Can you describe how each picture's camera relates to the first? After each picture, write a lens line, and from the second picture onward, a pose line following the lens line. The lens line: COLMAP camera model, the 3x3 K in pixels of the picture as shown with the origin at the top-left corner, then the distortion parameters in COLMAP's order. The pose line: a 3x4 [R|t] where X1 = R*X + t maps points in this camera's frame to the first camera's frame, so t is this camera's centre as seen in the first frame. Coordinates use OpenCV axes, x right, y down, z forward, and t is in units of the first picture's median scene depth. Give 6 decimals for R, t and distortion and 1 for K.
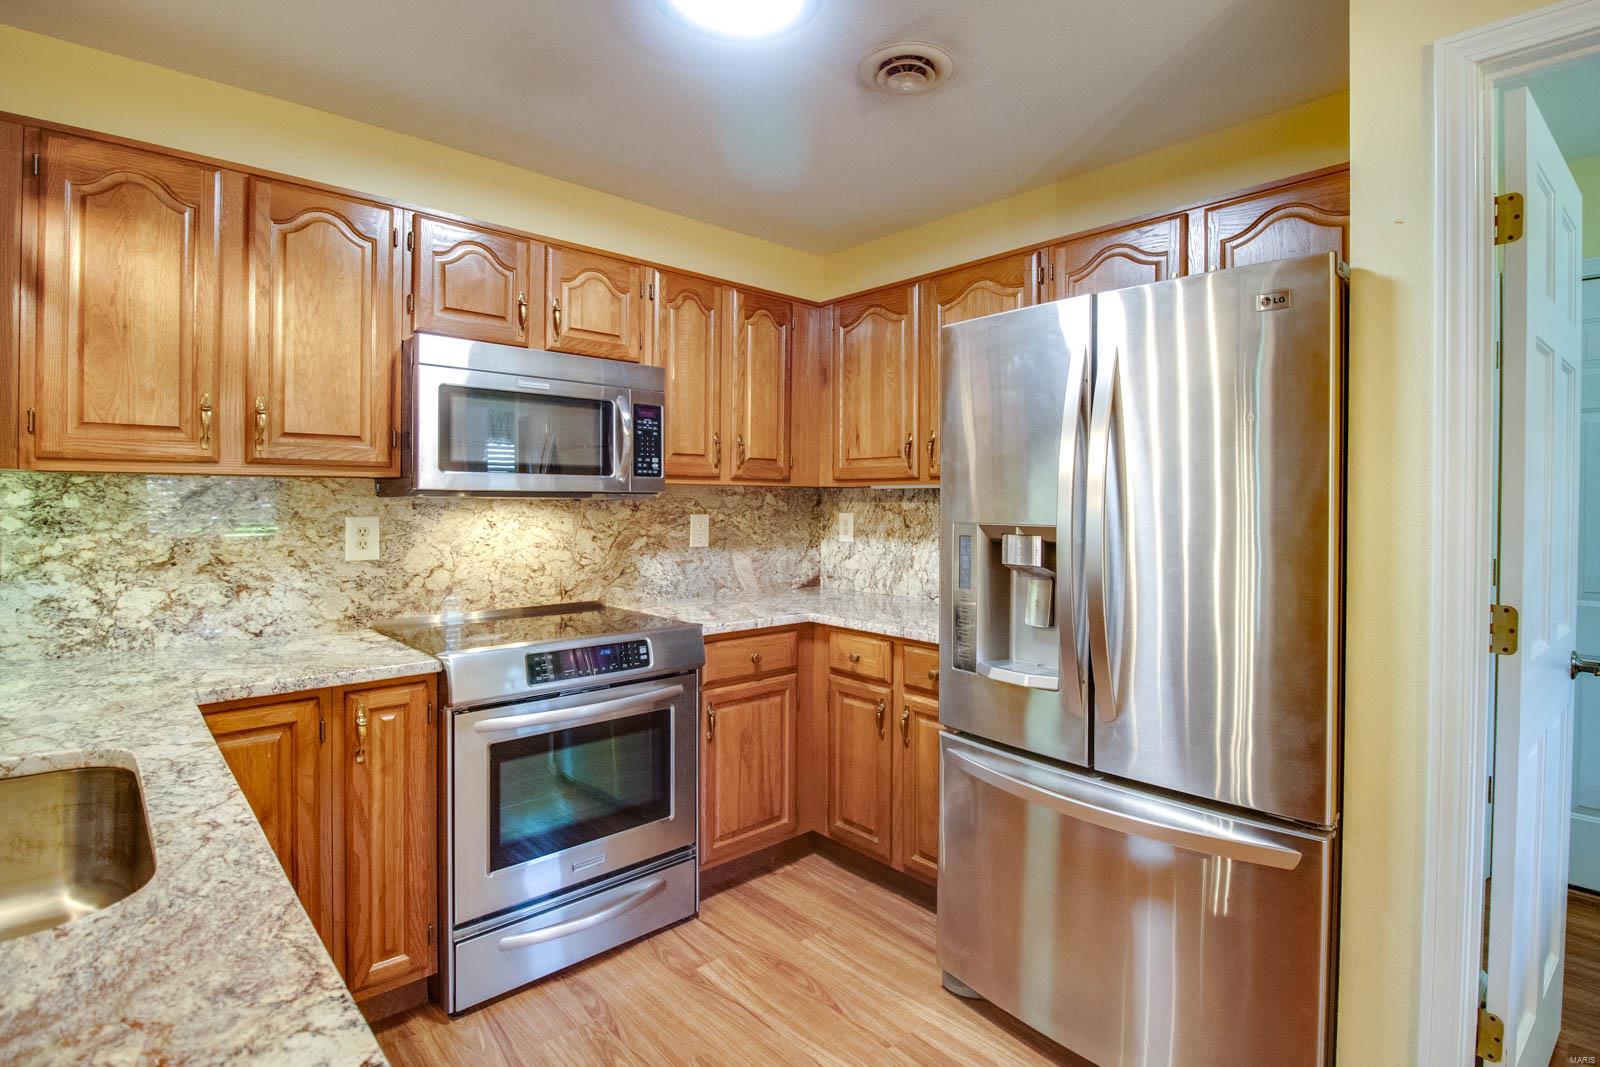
lens RADIAL K [[759.8, 0, 824.9], [0, 759.8, 503.1], [0, 0, 1]] dist [-0.018625, -0.000716]
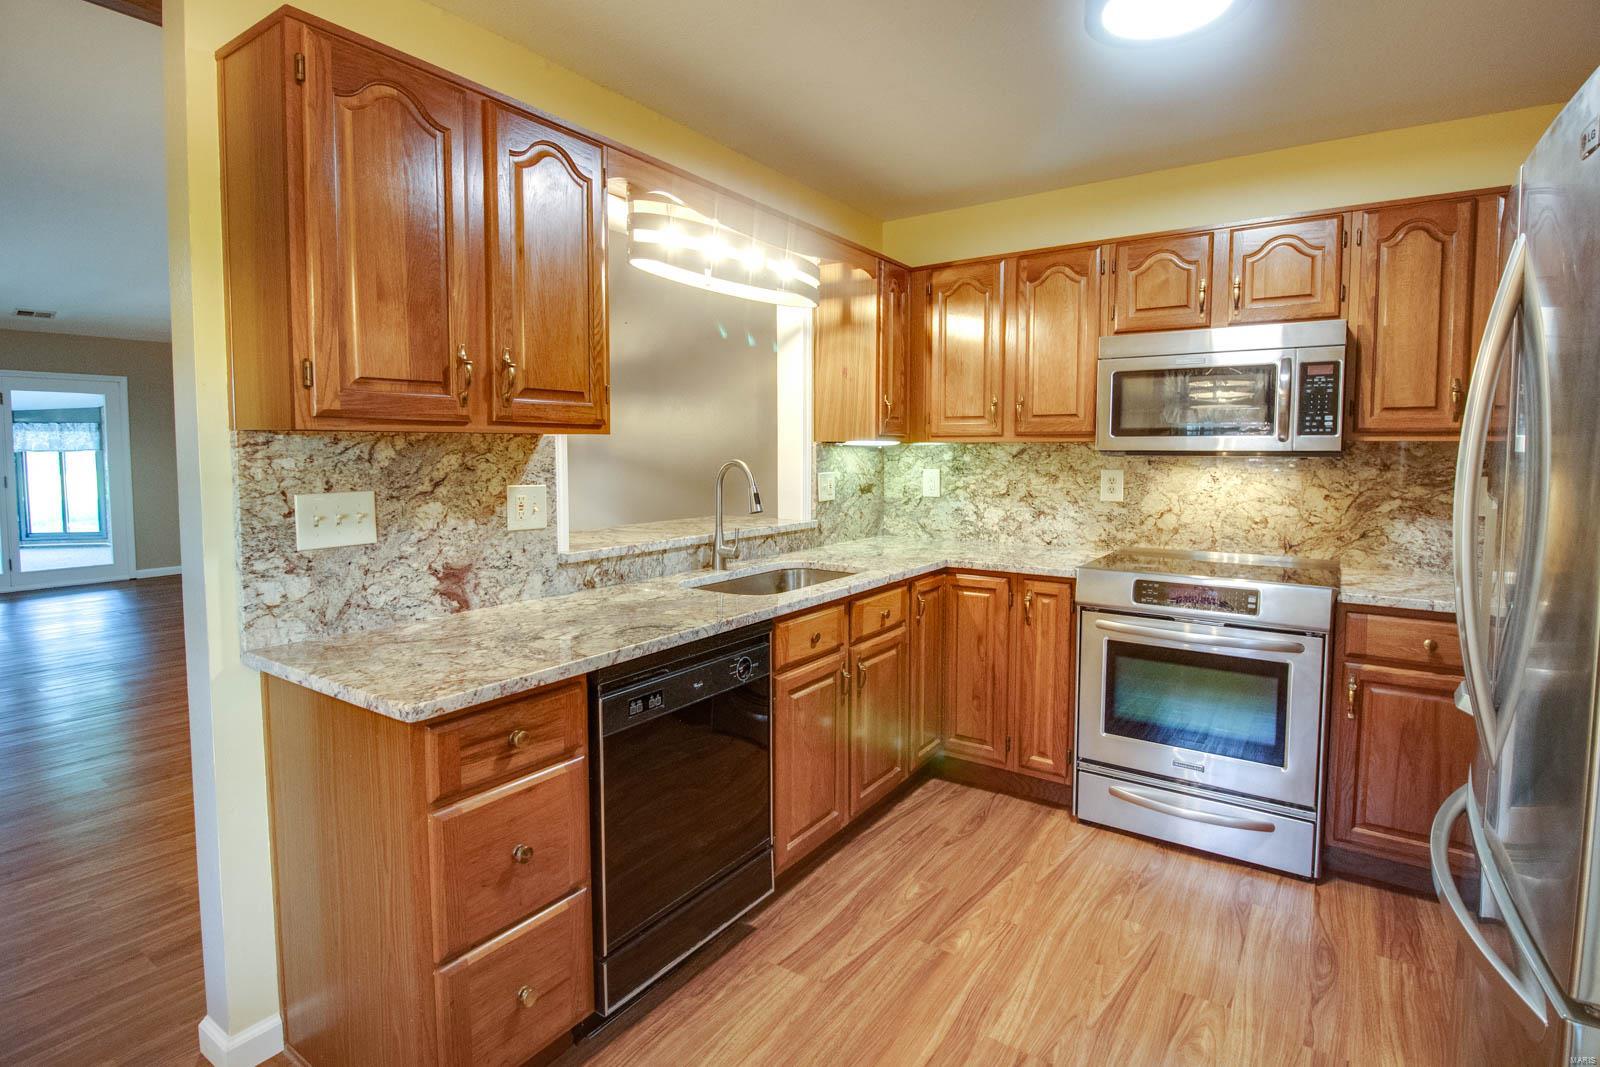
lens RADIAL K [[759.8, 0, 824.9], [0, 759.8, 503.1], [0, 0, 1]] dist [-0.018625, -0.000716]
pose [[0.246730, 0.062724, -0.967052, 0.603193], [-0.004786, 0.997970, 0.063509, -0.006542], [0.969073, -0.011042, 0.246529, 0.147327]]
